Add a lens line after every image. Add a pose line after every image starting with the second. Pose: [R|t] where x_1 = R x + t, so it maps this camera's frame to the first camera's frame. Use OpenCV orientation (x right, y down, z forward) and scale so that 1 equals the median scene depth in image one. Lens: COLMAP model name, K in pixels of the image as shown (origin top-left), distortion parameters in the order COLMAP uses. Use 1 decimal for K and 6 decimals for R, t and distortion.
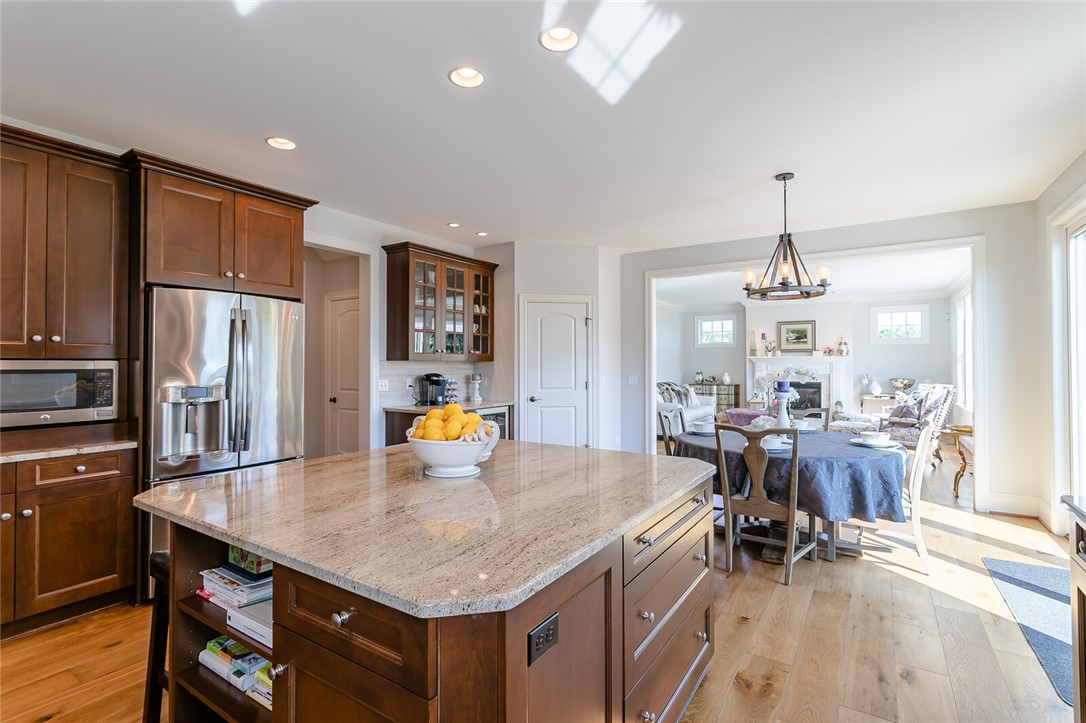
lens RADIAL K [[511.1, 0, 540.0], [0, 511.1, 358.1], [0, 0, 1]] dist [0.002229, 0.000617]
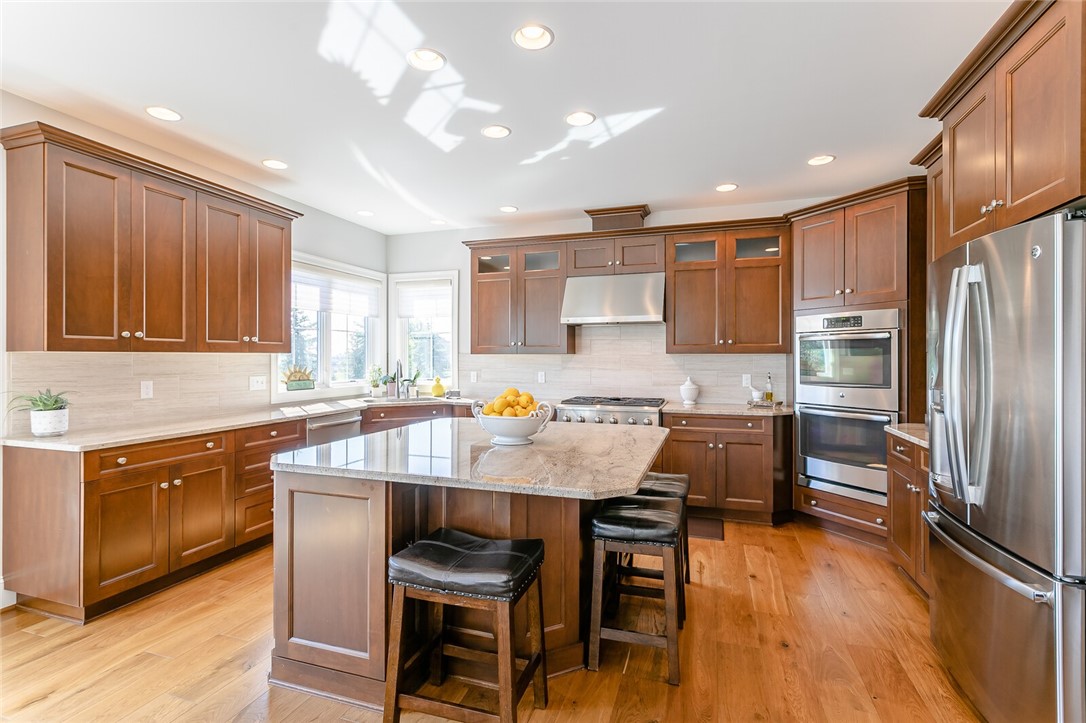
lens RADIAL K [[511.1, 0, 540.0], [0, 511.1, 358.1], [0, 0, 1]] dist [0.002229, 0.000617]
pose [[-0.966021, -0.001117, -0.258462, 0.076147], [0.001369, 0.999955, -0.009439, 0.028460], [0.258461, -0.009472, -0.965975, 2.151806]]
